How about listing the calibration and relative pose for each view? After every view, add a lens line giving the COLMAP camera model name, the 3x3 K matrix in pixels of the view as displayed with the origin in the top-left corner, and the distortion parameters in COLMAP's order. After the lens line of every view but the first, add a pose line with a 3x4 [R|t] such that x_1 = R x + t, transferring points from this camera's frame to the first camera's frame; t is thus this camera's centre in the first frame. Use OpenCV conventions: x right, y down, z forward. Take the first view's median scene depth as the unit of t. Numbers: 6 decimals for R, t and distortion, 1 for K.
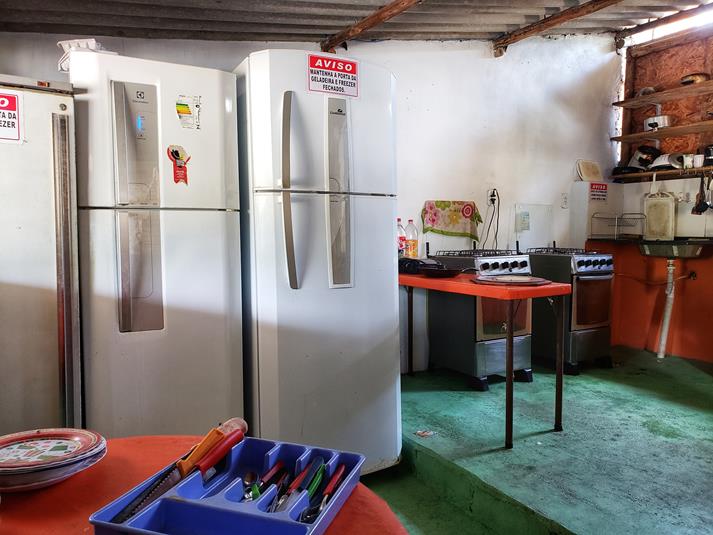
lens RADIAL K [[569.5, 0, 356.3], [0, 569.5, 269.8], [0, 0, 1]] dist [0.007433, 0.018309]
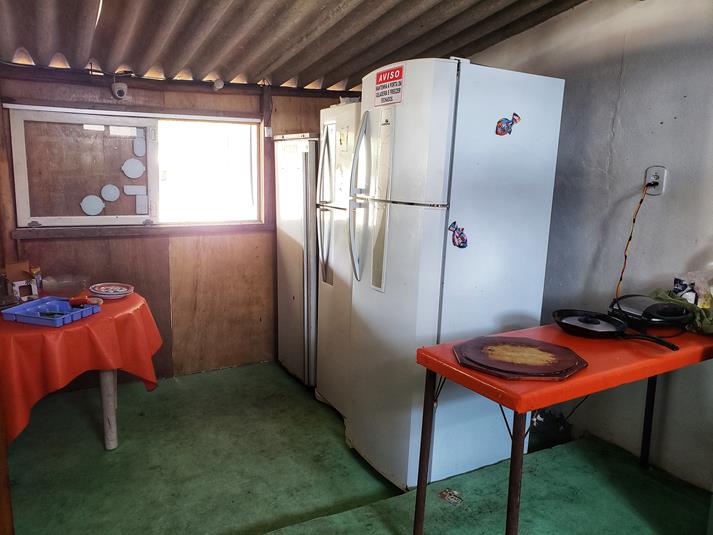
lens RADIAL K [[569.5, 0, 356.6], [0, 569.5, 267.1], [0, 0, 1]] dist [0.007433, 0.018309]
pose [[-0.046355, 0.172021, -0.984002, 0.811160], [-0.089409, 0.980393, 0.175602, -0.155500], [0.994916, 0.096119, -0.030066, 0.793144]]
